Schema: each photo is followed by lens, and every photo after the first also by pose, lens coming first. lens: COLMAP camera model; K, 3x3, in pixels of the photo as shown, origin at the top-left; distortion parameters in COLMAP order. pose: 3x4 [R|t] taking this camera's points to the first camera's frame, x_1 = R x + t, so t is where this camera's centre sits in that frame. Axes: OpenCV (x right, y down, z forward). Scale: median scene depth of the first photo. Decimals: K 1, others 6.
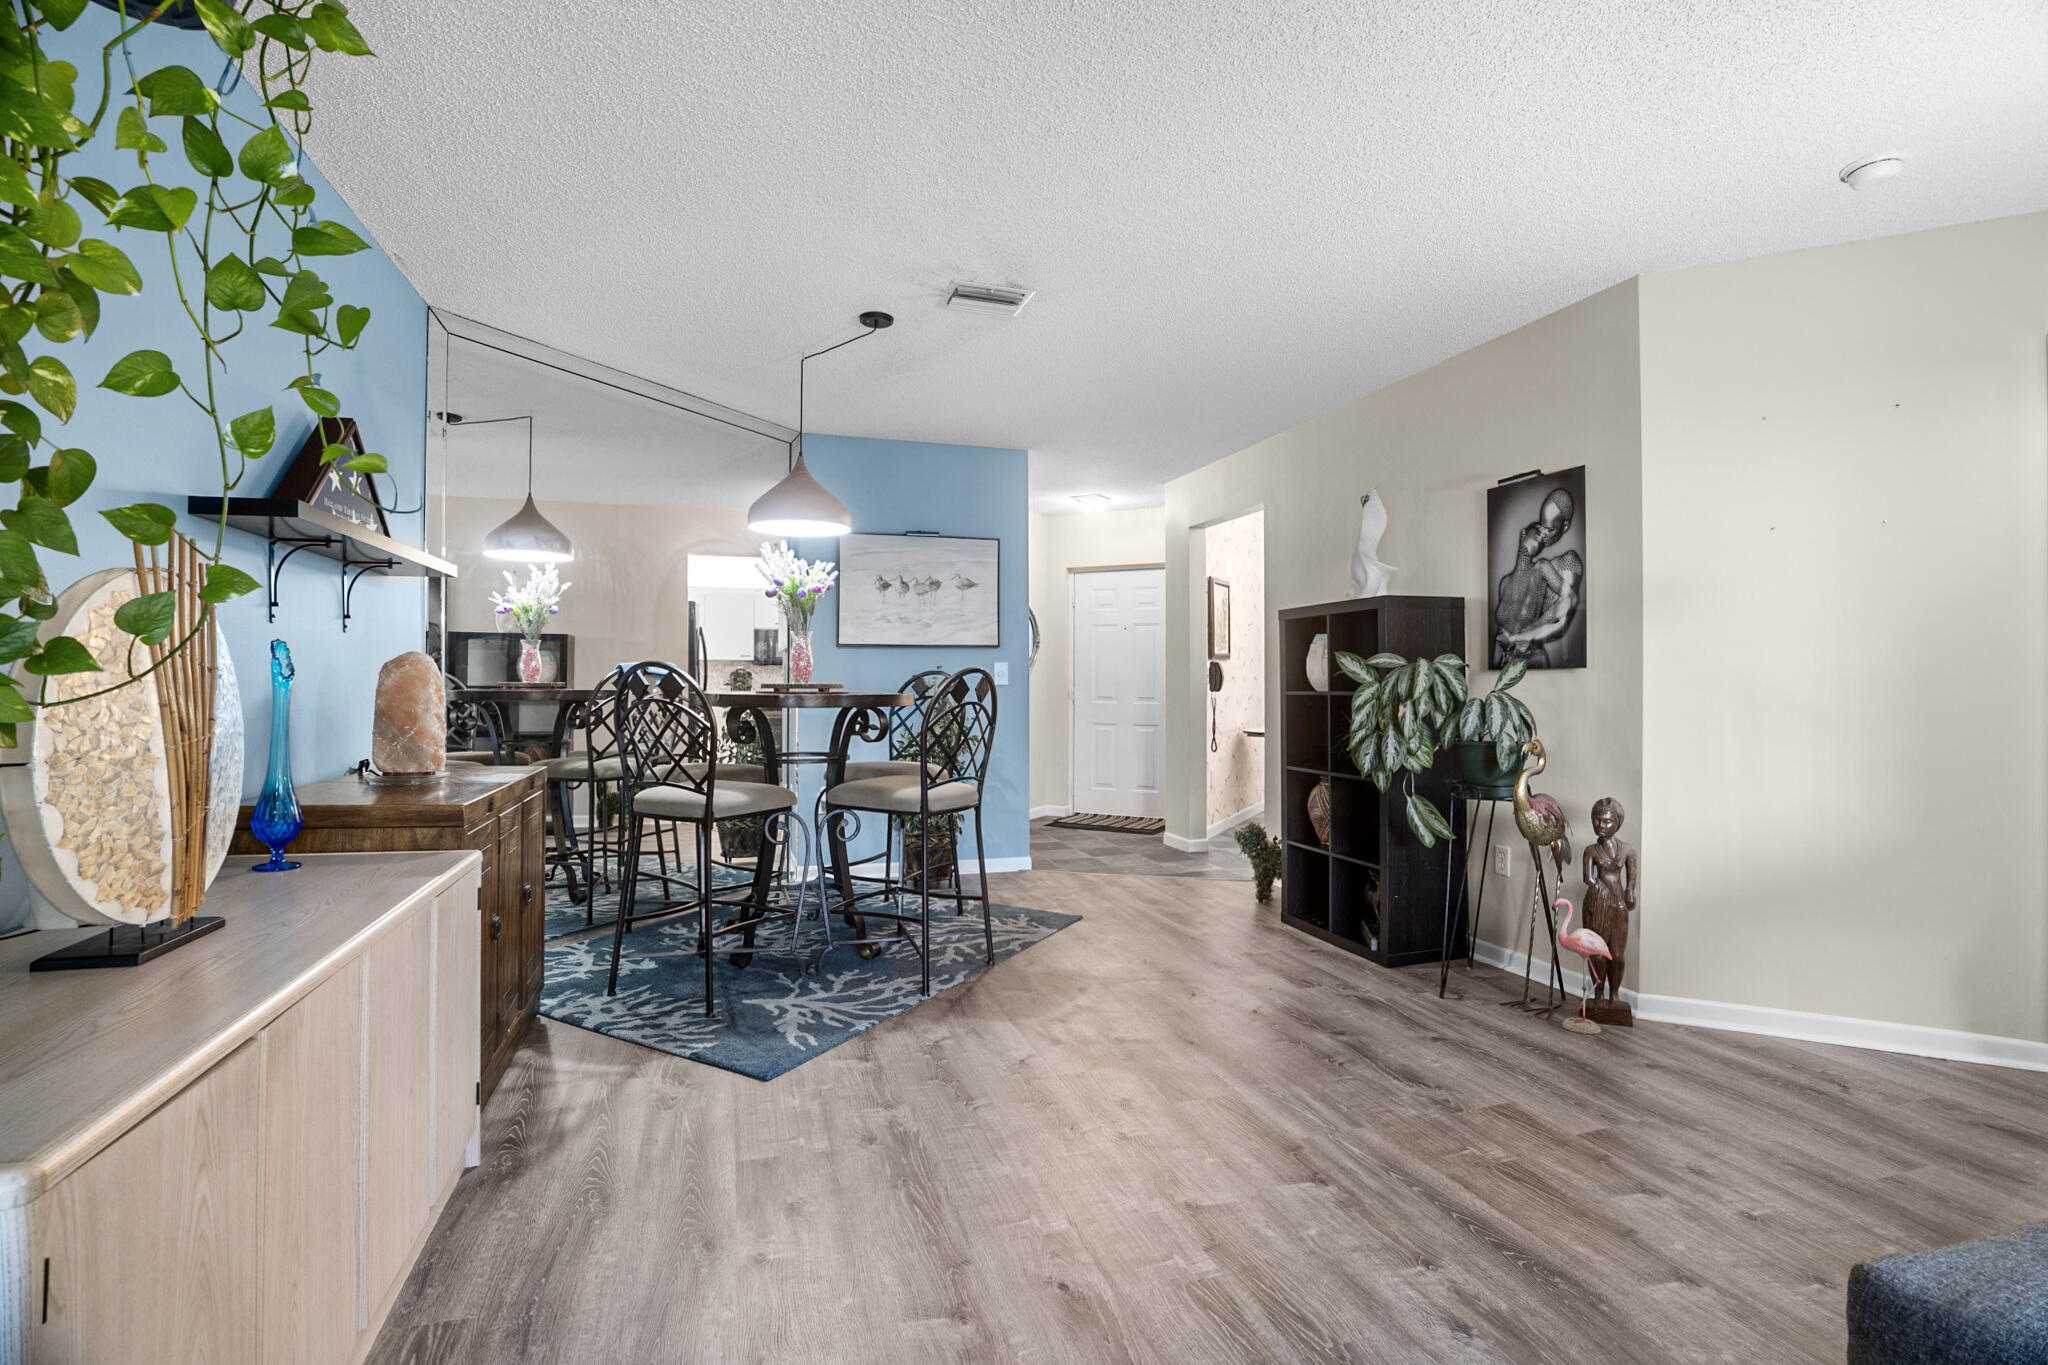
lens RADIAL K [[961.5, 0, 1028.0], [0, 961.5, 663.1], [0, 0, 1]] dist [-0.076721, 0.032255]
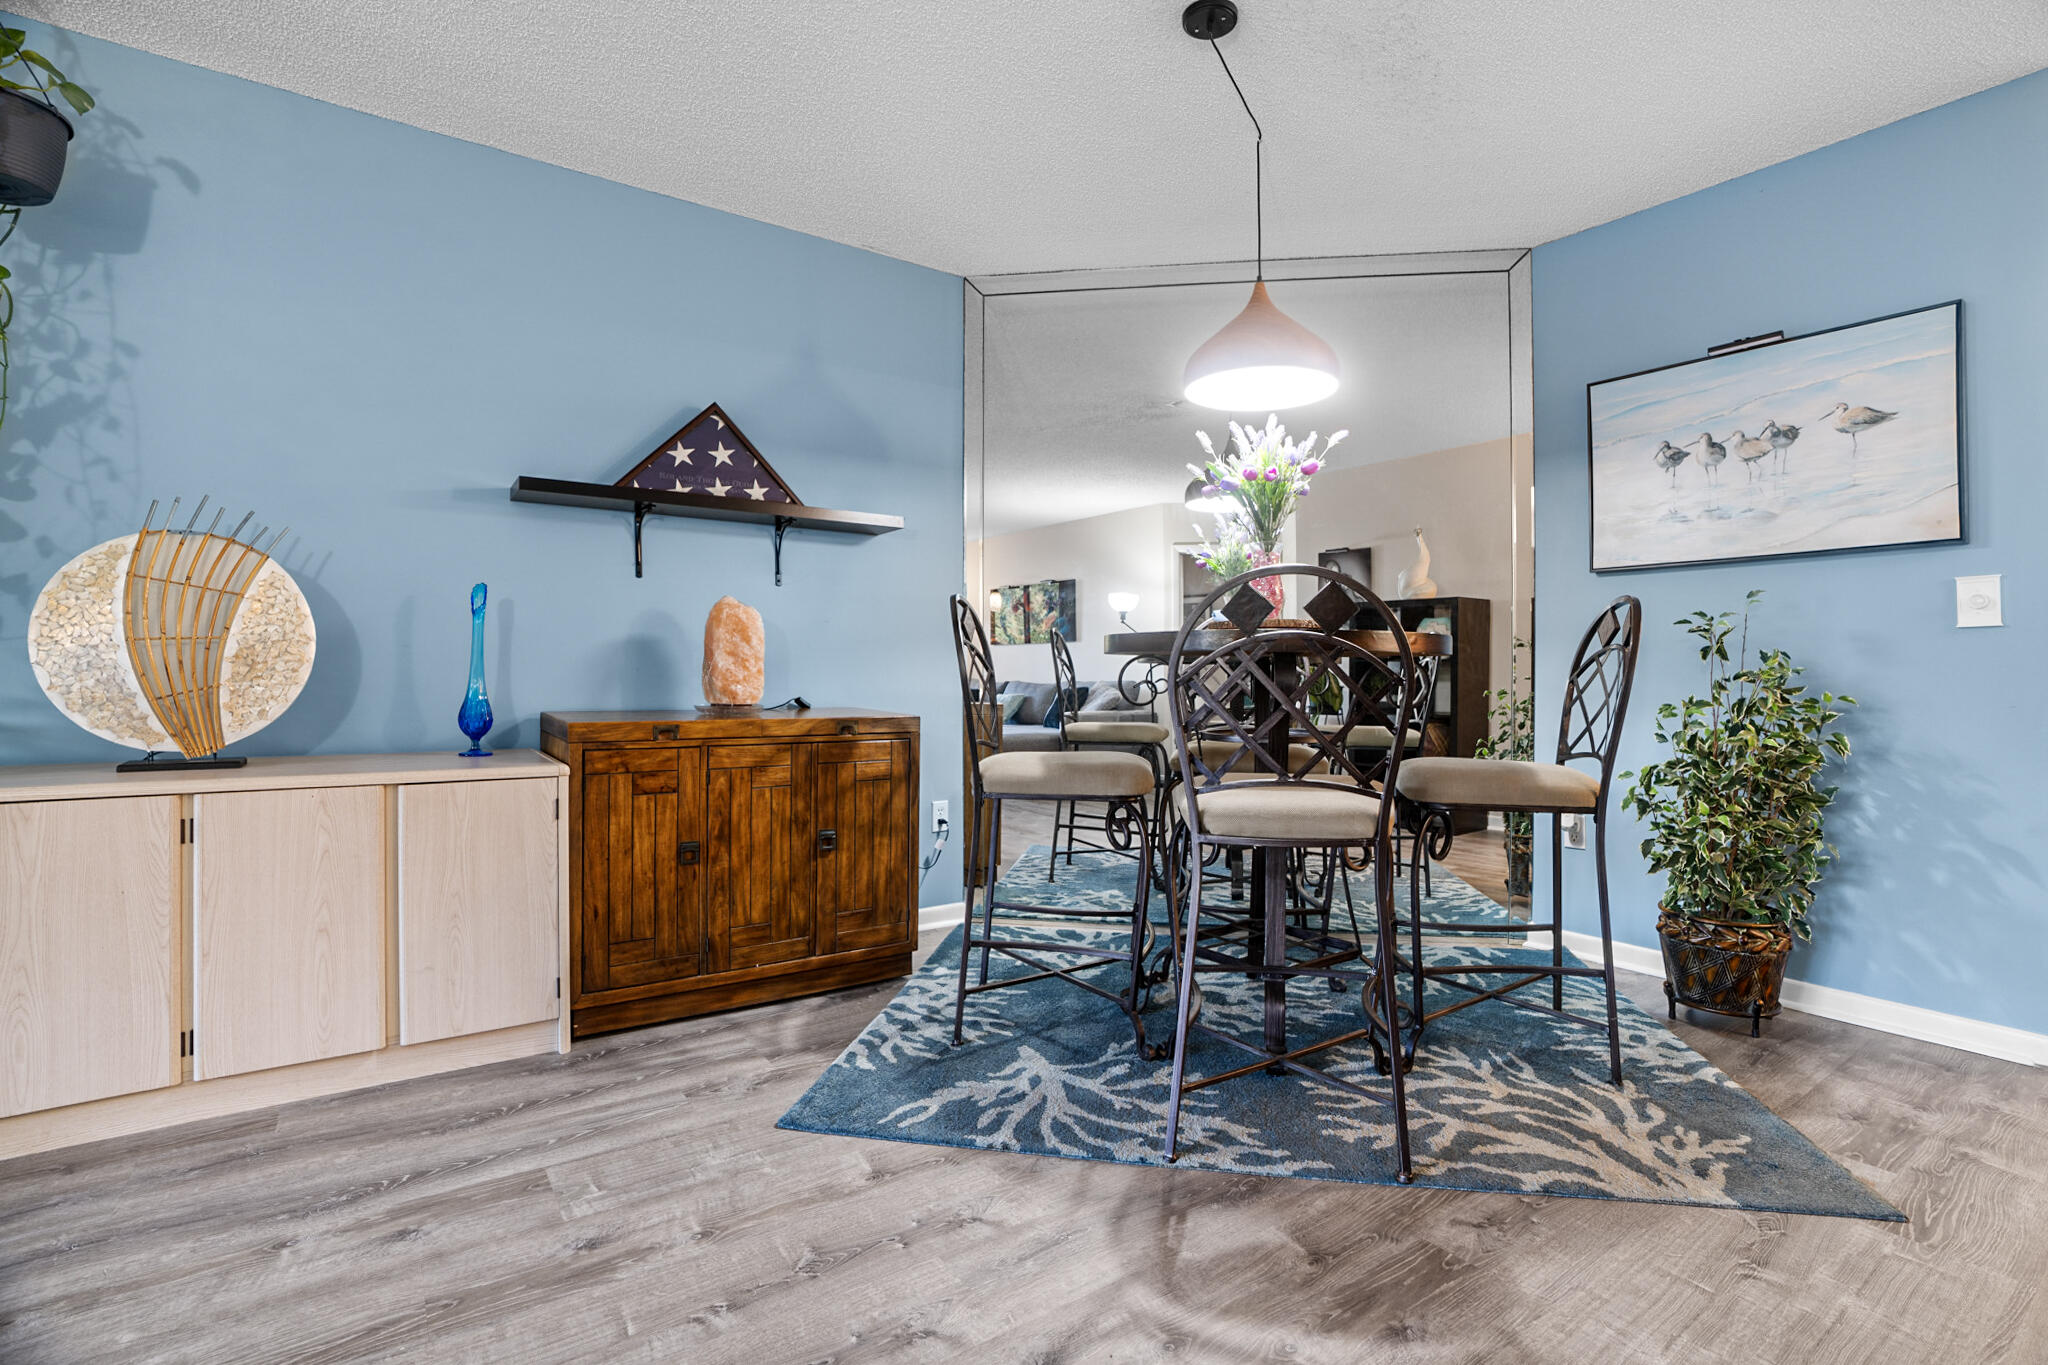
lens RADIAL K [[961.5, 0, 1028.0], [0, 961.5, 663.1], [0, 0, 1]] dist [-0.076721, 0.032255]
pose [[0.302944, -0.012316, -0.952929, 0.400949], [0.011946, 0.999887, -0.009125, 0.062972], [0.952934, -0.008619, 0.303057, 0.762321]]
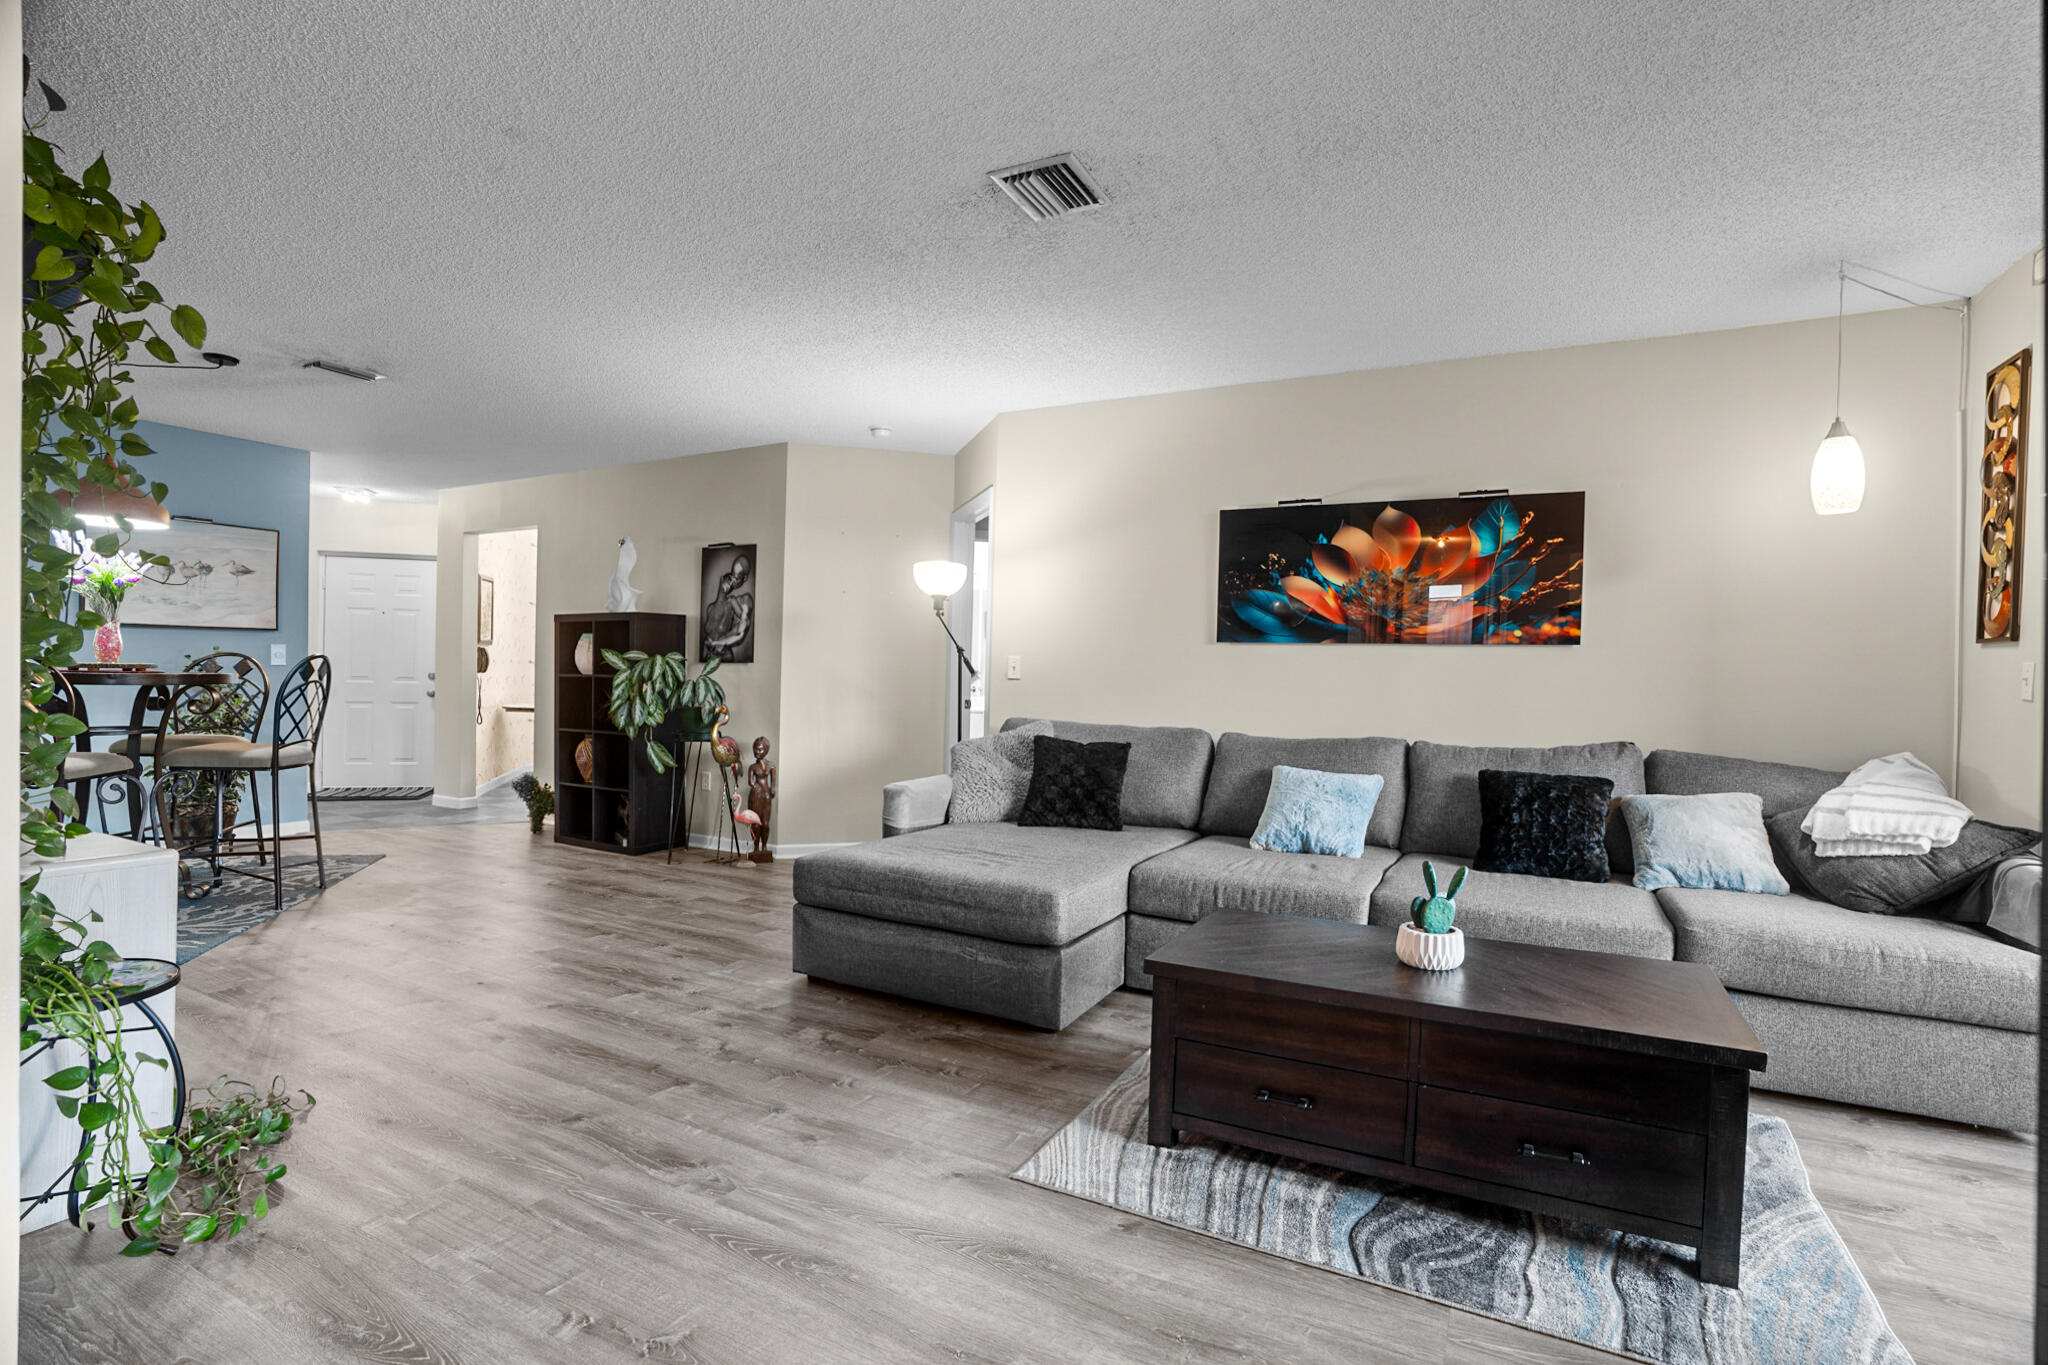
lens RADIAL K [[953.2, 0, 1024.0], [0, 953.2, 682.5], [0, 0, 1]] dist [-0.074514, 0.031075]
pose [[0.718756, 0.002784, 0.695257, -0.242109], [-0.030974, 0.999127, 0.028020, -0.021706], [-0.694573, -0.041674, 0.718215, -0.560490]]
